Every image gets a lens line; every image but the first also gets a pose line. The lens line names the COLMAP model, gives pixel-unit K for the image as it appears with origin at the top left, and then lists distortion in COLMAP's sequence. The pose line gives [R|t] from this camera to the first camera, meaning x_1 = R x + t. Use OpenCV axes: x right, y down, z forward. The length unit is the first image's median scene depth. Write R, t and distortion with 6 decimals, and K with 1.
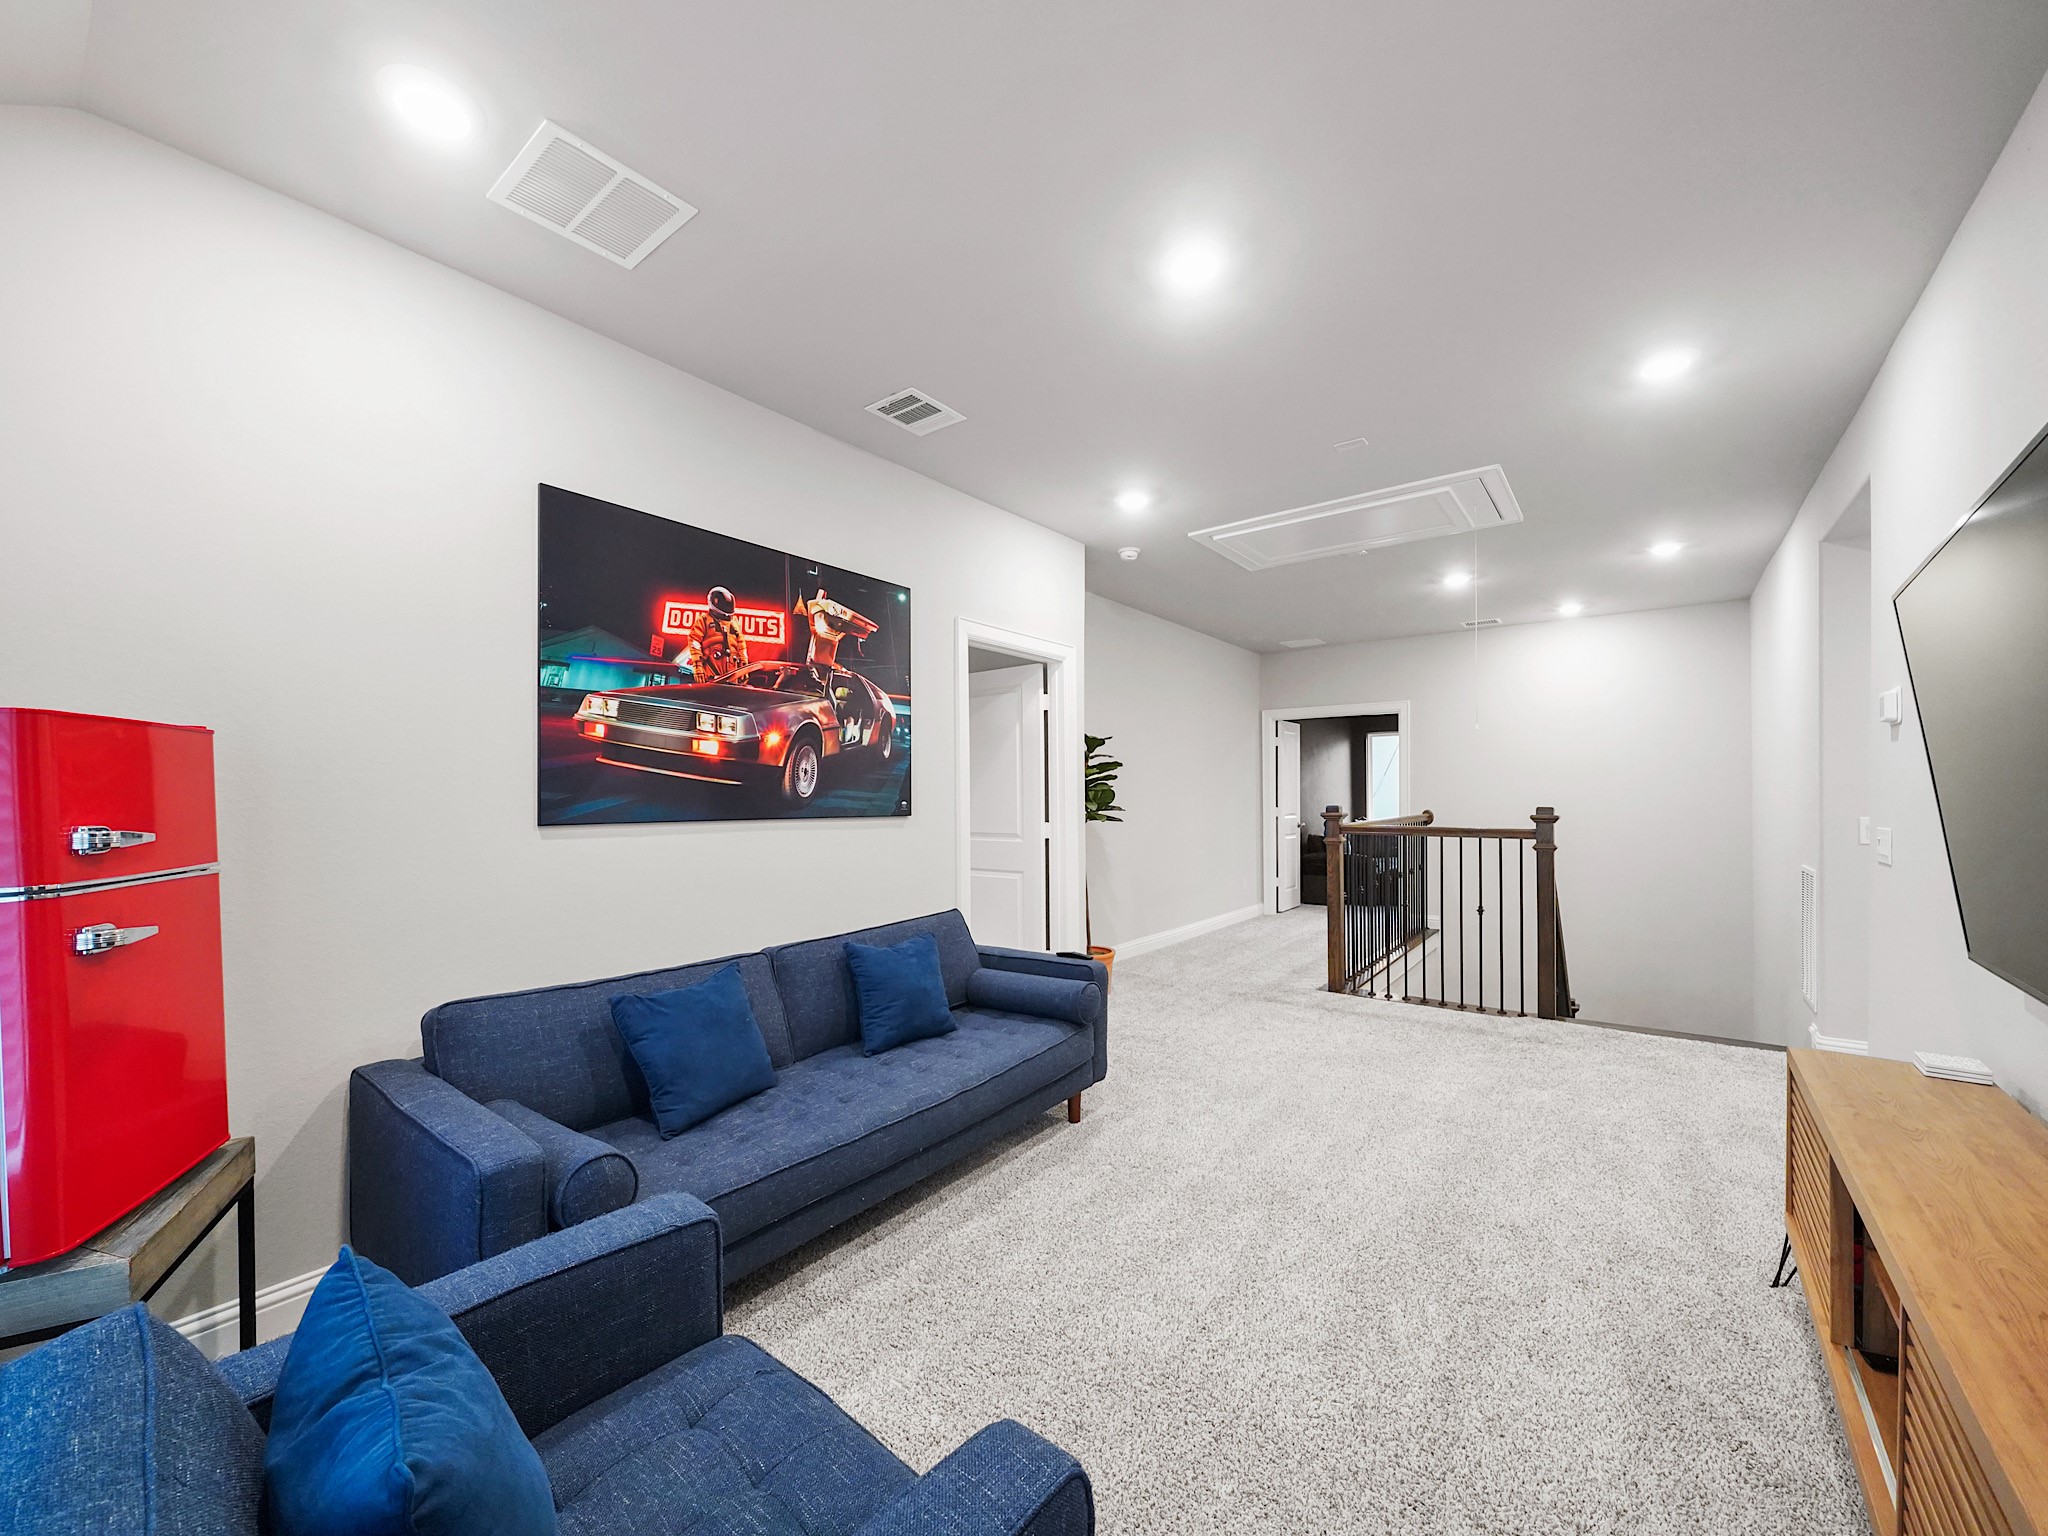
lens RADIAL K [[793.4, 0, 1027.0], [0, 793.4, 772.9], [0, 0, 1]] dist [-0.000913, 0.000011]
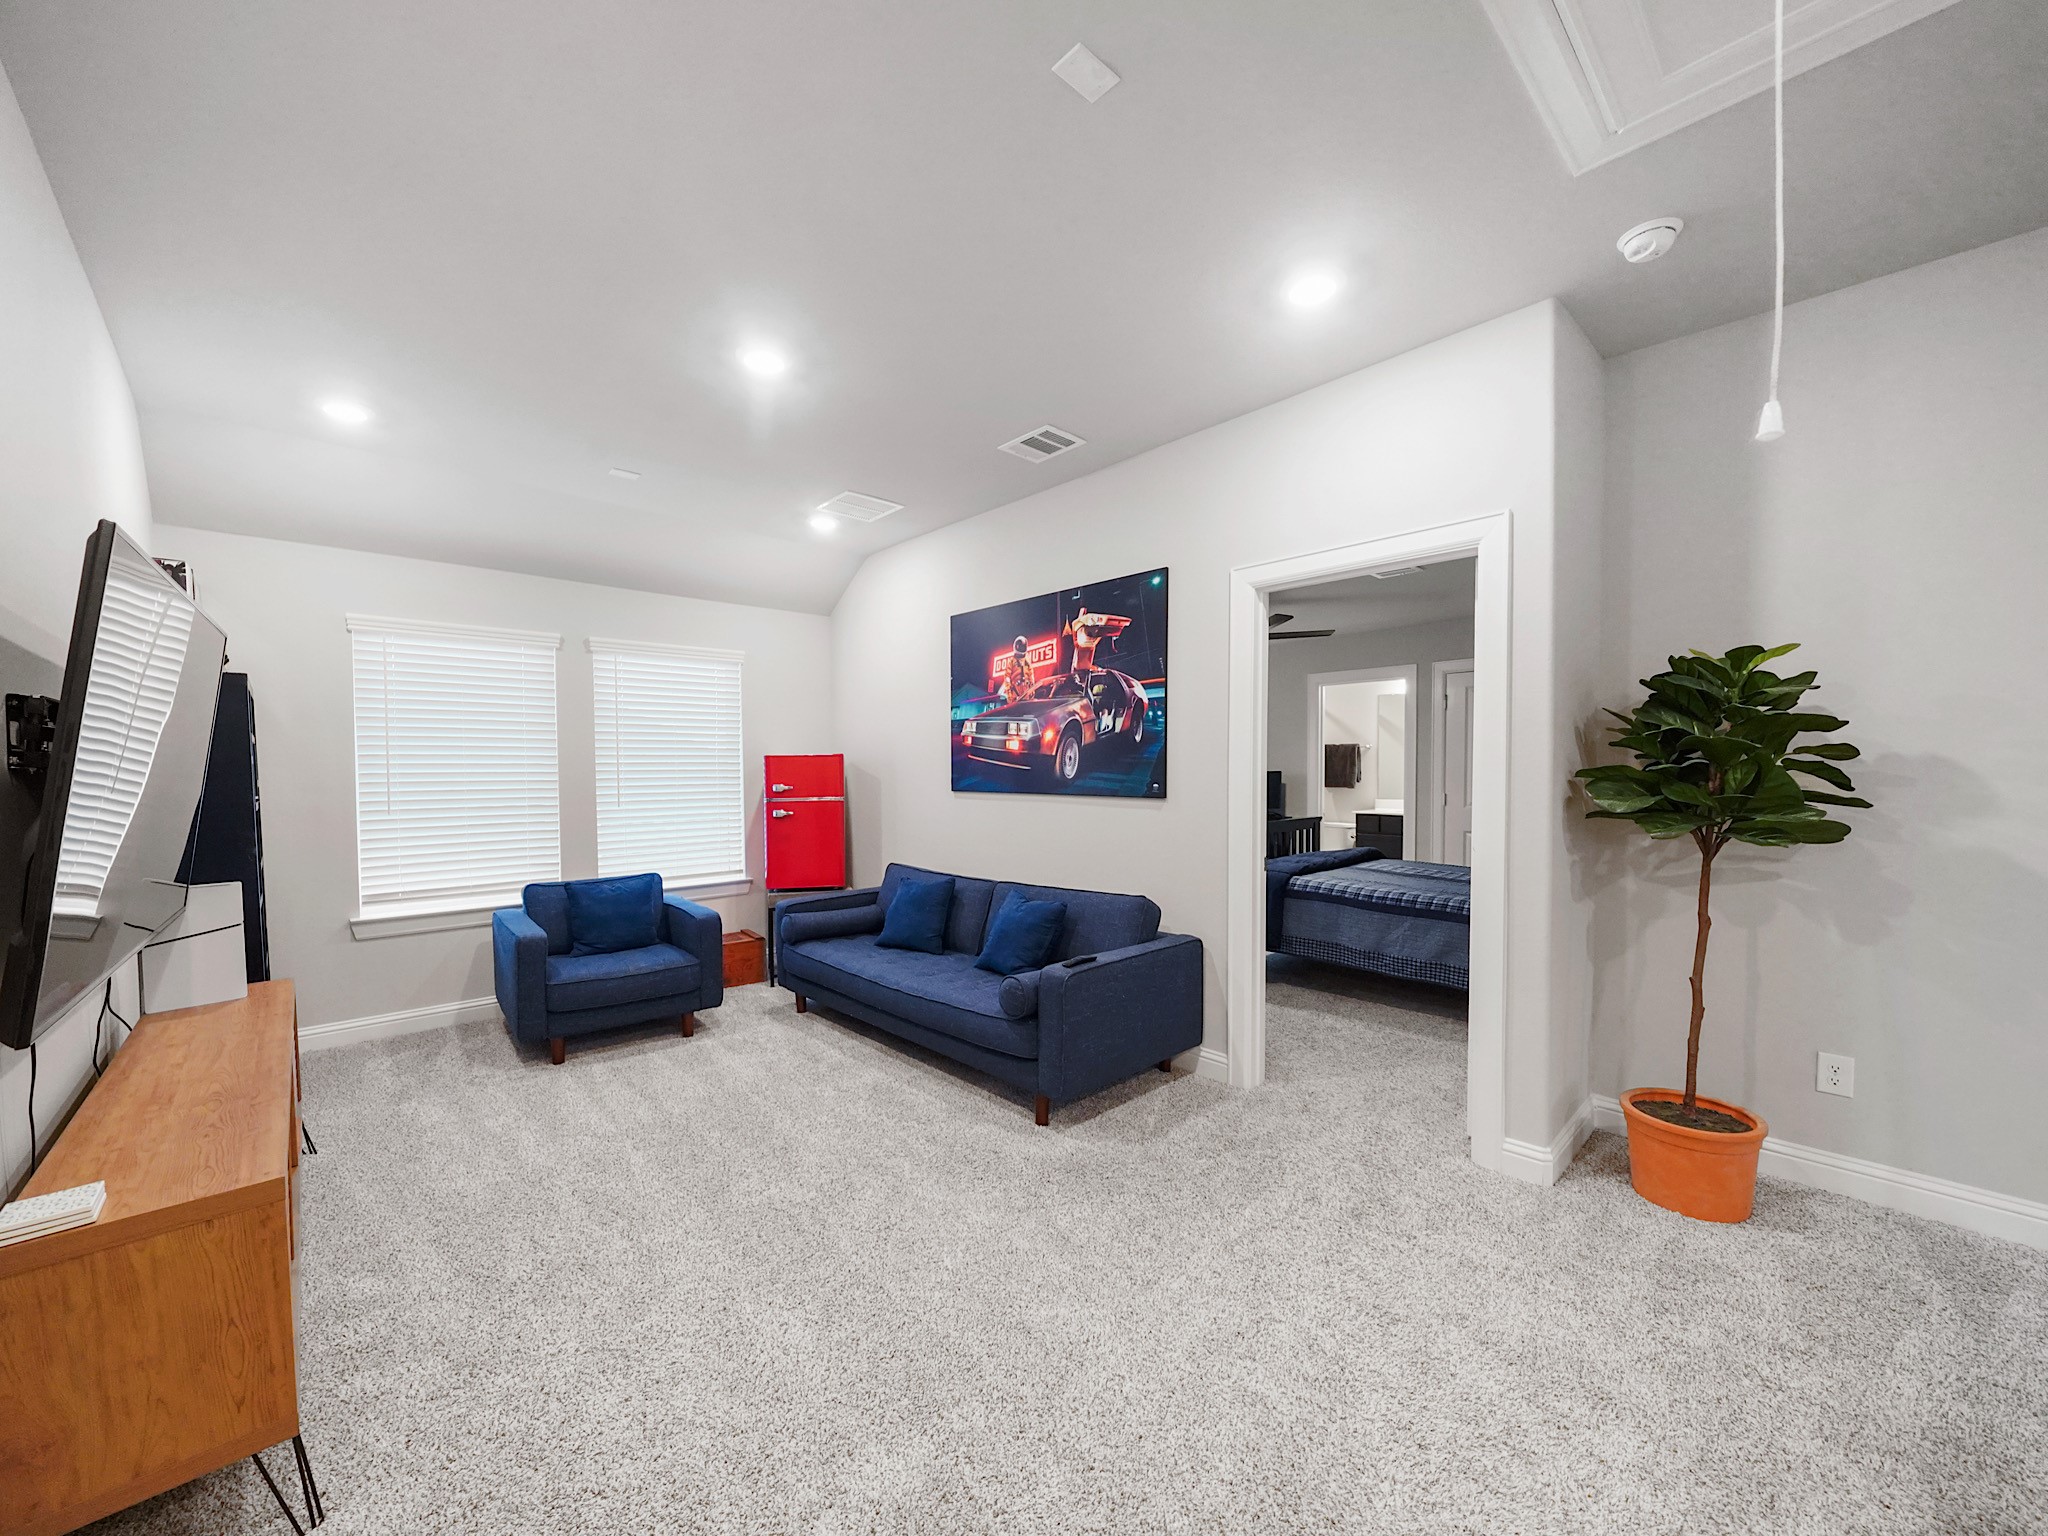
lens RADIAL K [[793.4, 0, 1025.2], [0, 793.4, 769.2], [0, 0, 1]] dist [-0.000913, 0.000011]
pose [[-0.159562, 0.009064, -0.987146, 0.985502], [0.035777, 0.999354, 0.003393, 0.009056], [0.986539, -0.034776, -0.159783, 1.129247]]
